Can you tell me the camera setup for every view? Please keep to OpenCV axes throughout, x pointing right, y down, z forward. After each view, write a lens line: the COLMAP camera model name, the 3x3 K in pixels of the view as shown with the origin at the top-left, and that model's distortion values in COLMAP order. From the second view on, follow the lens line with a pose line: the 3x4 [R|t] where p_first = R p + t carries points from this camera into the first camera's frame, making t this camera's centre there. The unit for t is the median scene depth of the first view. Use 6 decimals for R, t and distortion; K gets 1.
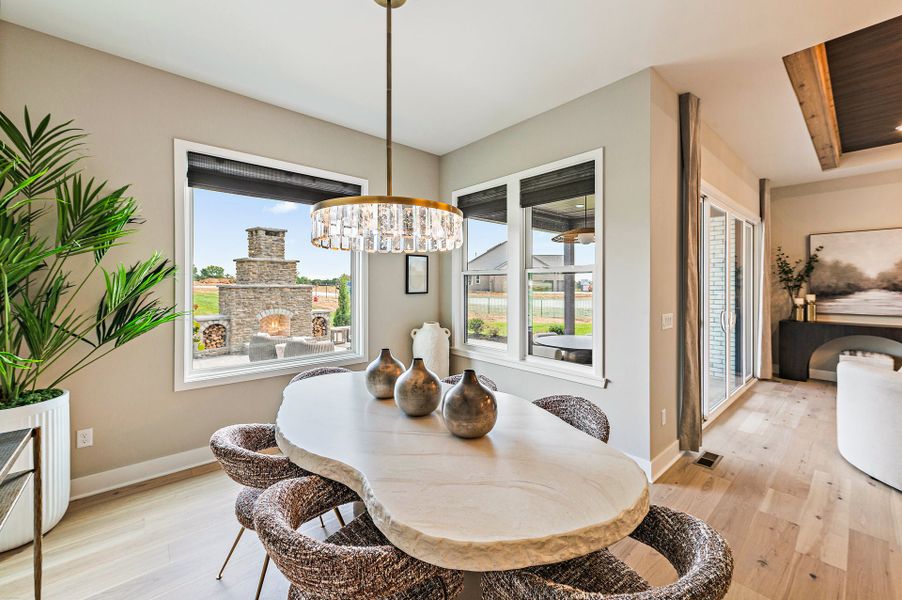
lens RADIAL K [[357.3, 0, 451.6], [0, 357.3, 284.3], [0, 0, 1]] dist [0.003734, 0.000227]
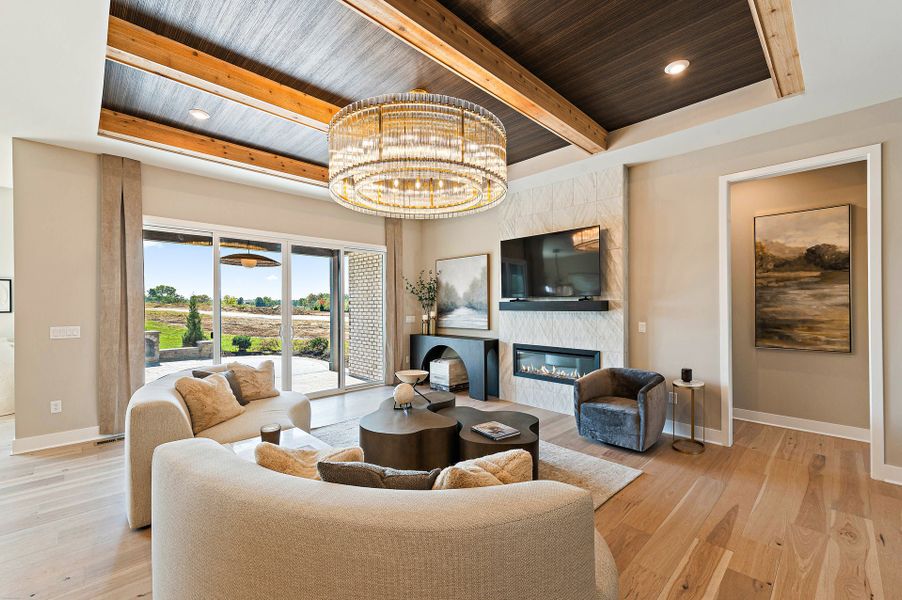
lens RADIAL K [[375.3, 0, 454.3], [0, 375.3, 302.0], [0, 0, 1]] dist [0.009719, -0.000125]
pose [[0.998219, -0.004510, 0.059493, 1.061278], [0.004917, 0.999965, -0.006710, 0.006308], [-0.059461, 0.006991, 0.998206, -0.245289]]
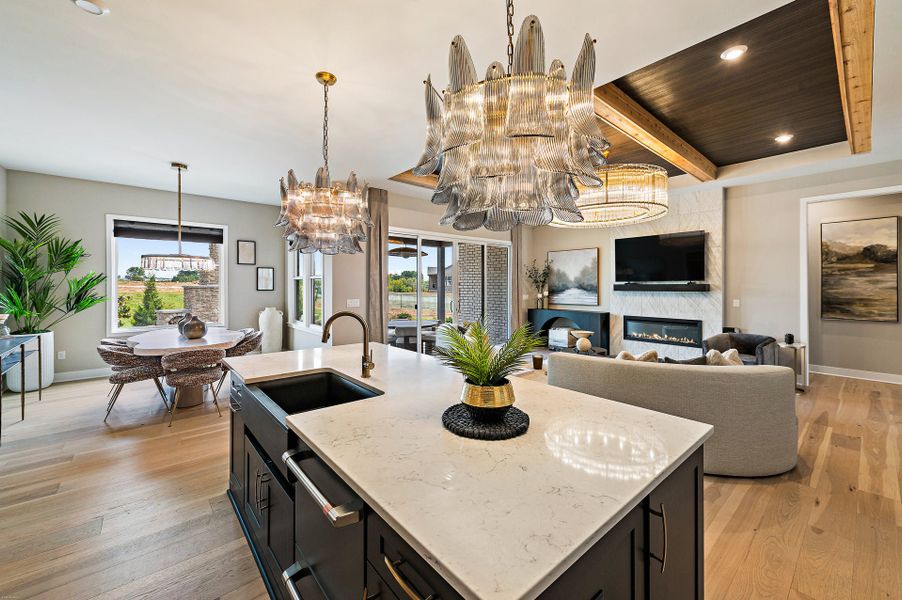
lens RADIAL K [[357.3, 0, 451.6], [0, 357.3, 284.3], [0, 0, 1]] dist [0.003734, 0.000227]
pose [[0.999984, -0.001074, -0.005619, 0.646284], [0.001062, 0.999997, -0.002073, 0.001102], [0.005621, 0.002067, 0.999982, -0.554800]]
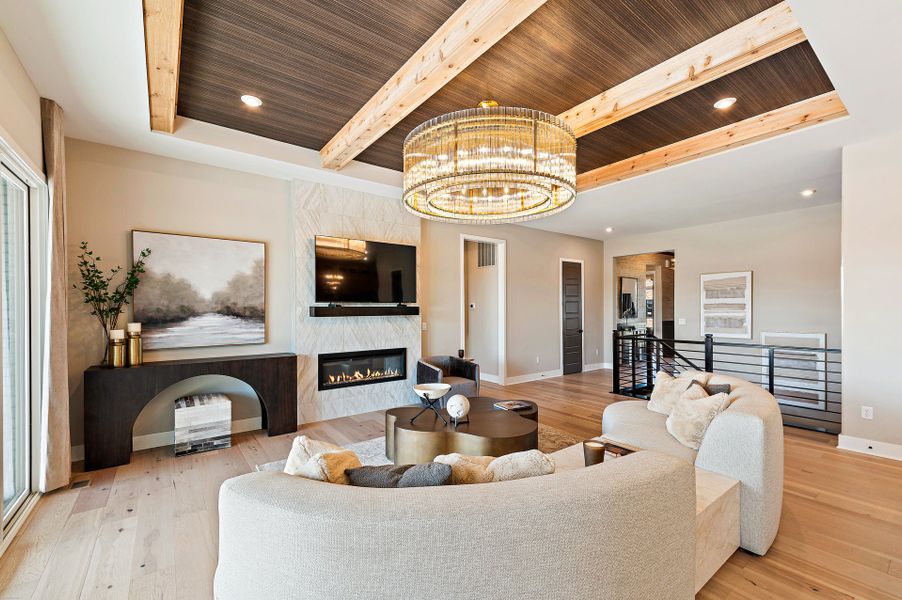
lens RADIAL K [[375.4, 0, 454.1], [0, 375.4, 309.9], [0, 0, 1]] dist [0.000947, -0.000143]
pose [[0.060321, -0.004044, 0.998171, 0.385880], [0.003014, 0.999988, 0.003869, 0.004664], [-0.998174, 0.002775, 0.060332, 0.411036]]
